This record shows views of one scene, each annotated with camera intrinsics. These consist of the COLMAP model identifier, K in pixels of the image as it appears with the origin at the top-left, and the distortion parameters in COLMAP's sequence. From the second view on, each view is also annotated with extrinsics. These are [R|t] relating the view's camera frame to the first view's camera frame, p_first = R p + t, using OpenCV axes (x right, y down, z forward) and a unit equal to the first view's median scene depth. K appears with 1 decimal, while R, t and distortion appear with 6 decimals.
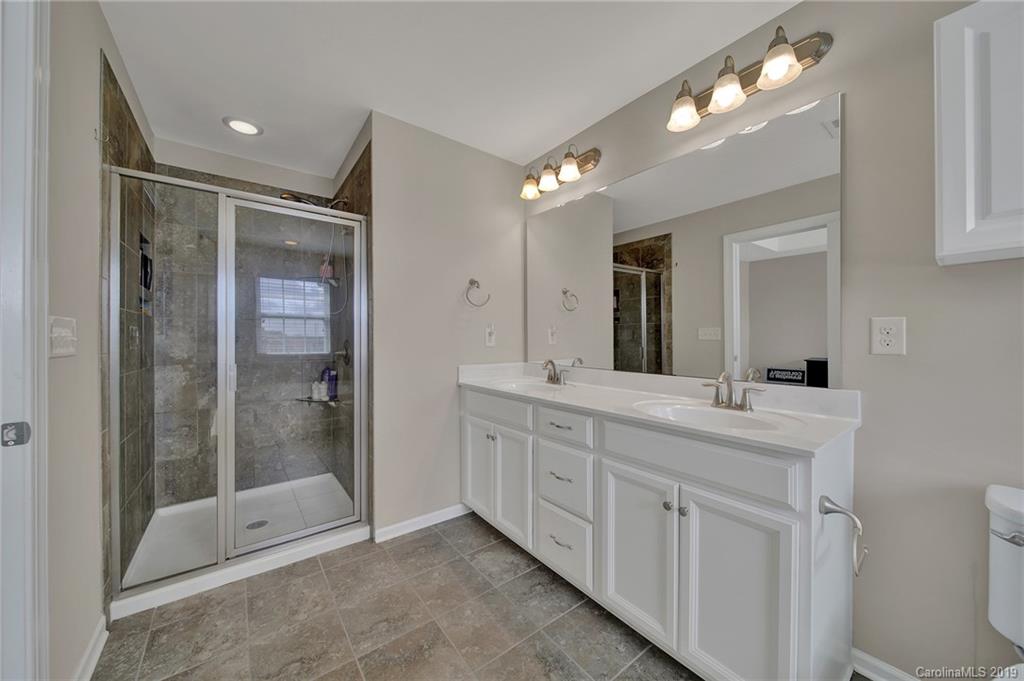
lens RADIAL K [[362.2, 0, 516.6], [0, 362.2, 341.2], [0, 0, 1]] dist [-0.001332, 0.000224]
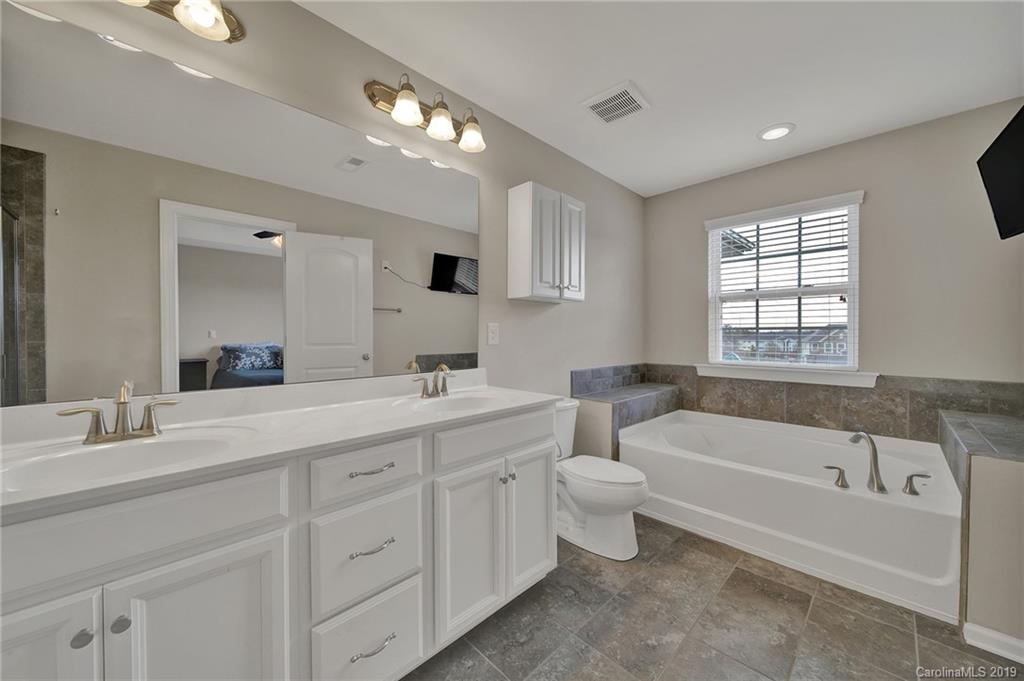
lens RADIAL K [[362.2, 0, 520.9], [0, 362.2, 341.1], [0, 0, 1]] dist [-0.001332, 0.000224]
pose [[-0.117882, -0.009326, 0.992984, -0.566643], [0.015248, 0.999821, 0.011201, -0.000438], [-0.992910, 0.016461, -0.117719, 0.832773]]
